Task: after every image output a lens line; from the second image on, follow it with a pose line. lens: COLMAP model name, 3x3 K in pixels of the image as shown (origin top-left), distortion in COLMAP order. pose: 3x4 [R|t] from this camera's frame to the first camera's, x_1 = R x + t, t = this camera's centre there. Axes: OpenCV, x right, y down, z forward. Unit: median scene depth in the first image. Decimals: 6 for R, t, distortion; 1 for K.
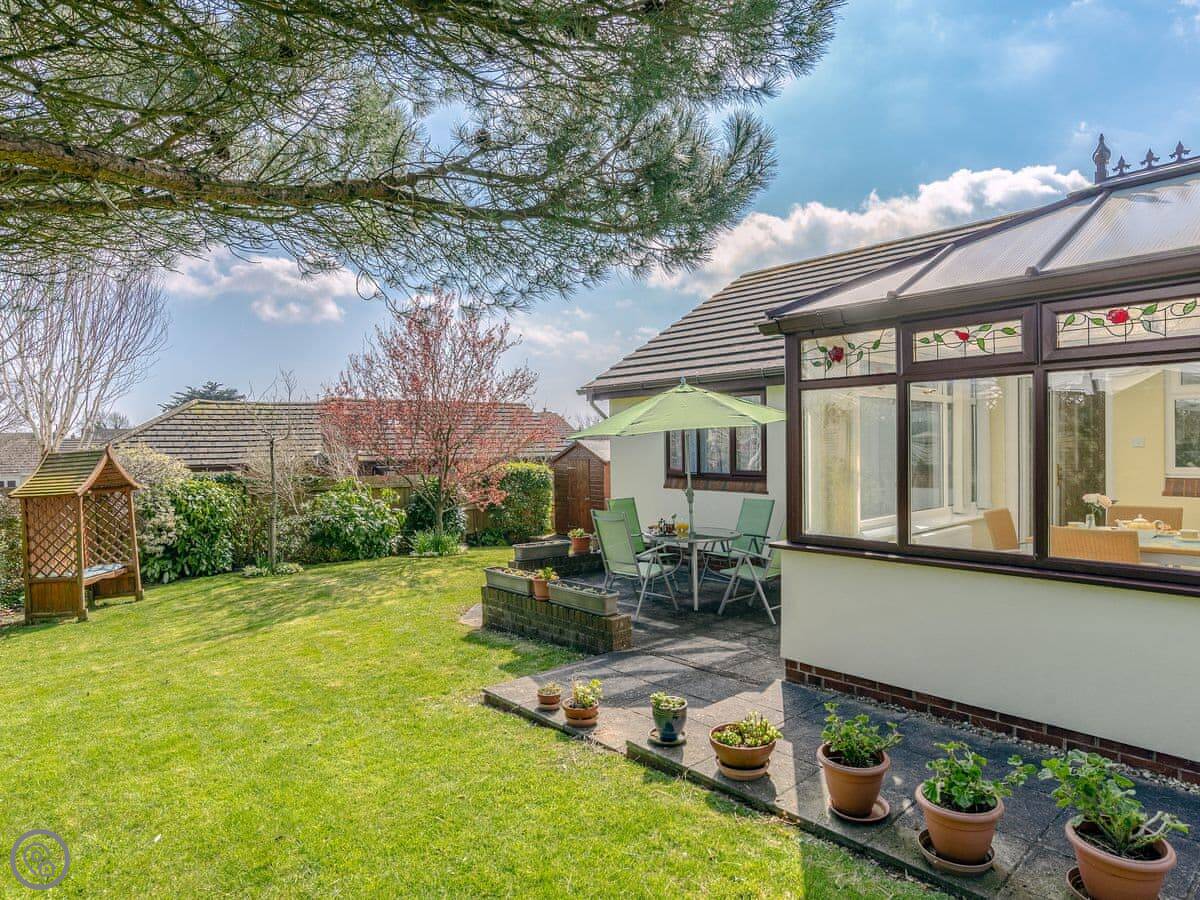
lens RADIAL K [[706.2, 0, 601.1], [0, 706.2, 444.7], [0, 0, 1]] dist [-0.055175, 0.030649]
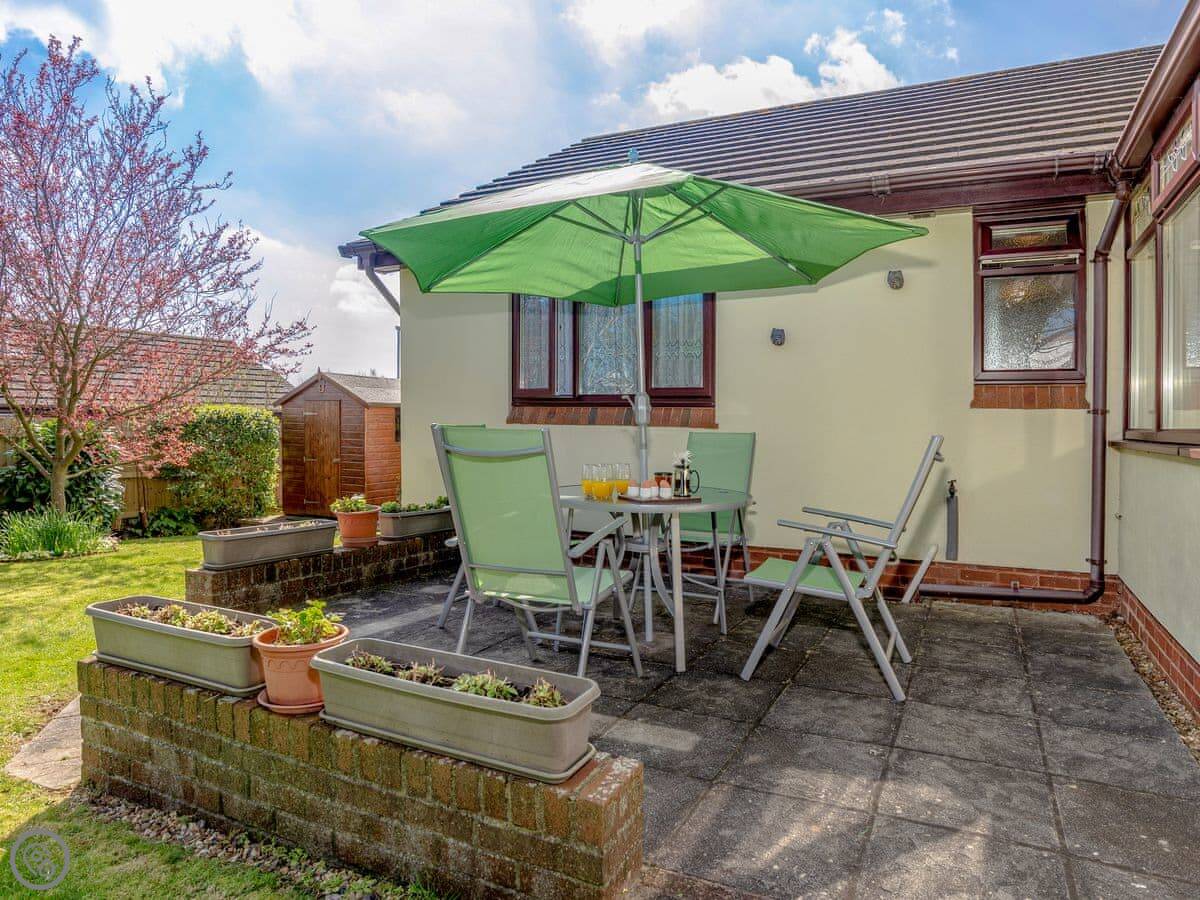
lens RADIAL K [[706.2, 0, 601.1], [0, 706.2, 444.7], [0, 0, 1]] dist [-0.055175, 0.030649]
pose [[0.928638, 0.013826, 0.370730, -0.044874], [-0.022393, 0.999572, 0.018812, 0.061071], [-0.370311, -0.025771, 0.928550, 0.416601]]
